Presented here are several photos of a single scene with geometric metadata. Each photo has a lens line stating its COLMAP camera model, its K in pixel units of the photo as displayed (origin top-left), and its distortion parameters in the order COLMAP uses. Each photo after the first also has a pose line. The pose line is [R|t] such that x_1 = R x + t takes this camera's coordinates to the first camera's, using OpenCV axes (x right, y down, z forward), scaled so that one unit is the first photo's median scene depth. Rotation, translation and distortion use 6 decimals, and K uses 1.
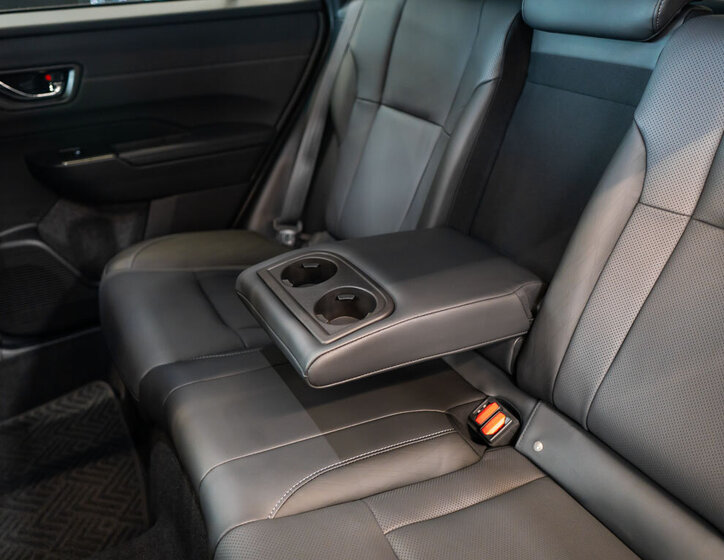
lens RADIAL K [[551.0, 0, 362.0], [0, 551.0, 280.0], [0, 0, 1]] dist [-0.003660, -0.003581]
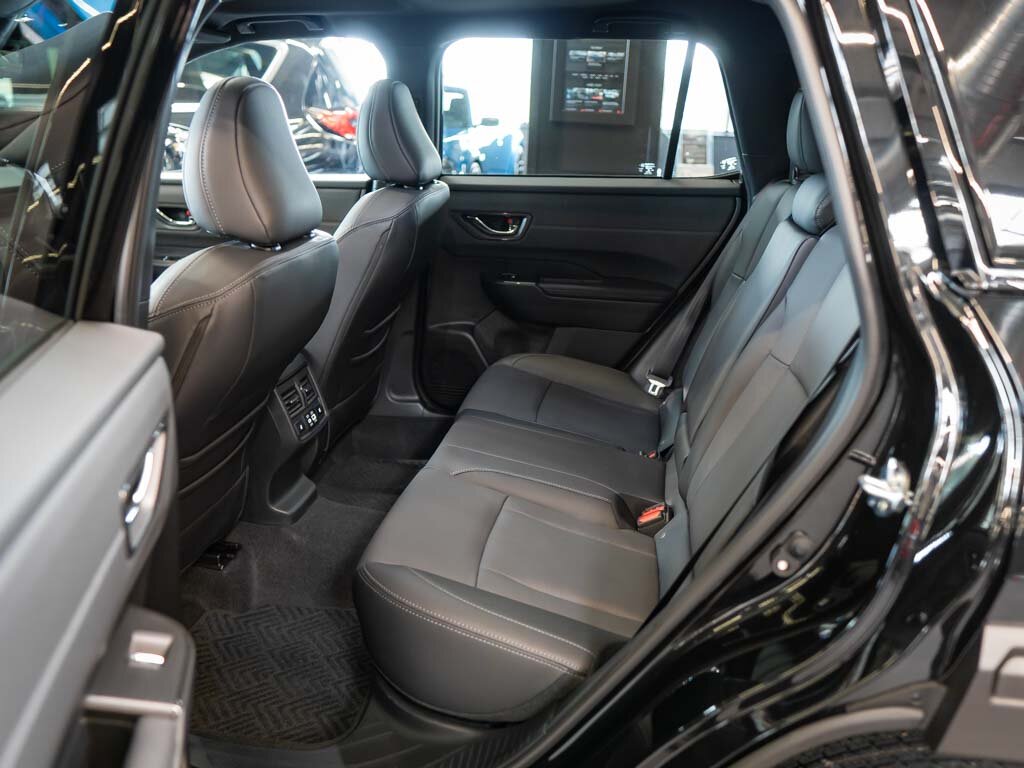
lens RADIAL K [[819.5, 0, 512.0], [0, 819.5, 384.0], [0, 0, 1]] dist [-0.002566, -0.000068]
pose [[0.761516, 0.234352, -0.604295, 0.677474], [-0.353686, 0.931545, -0.084443, 0.162677], [0.543139, 0.278035, 0.792273, -0.450537]]
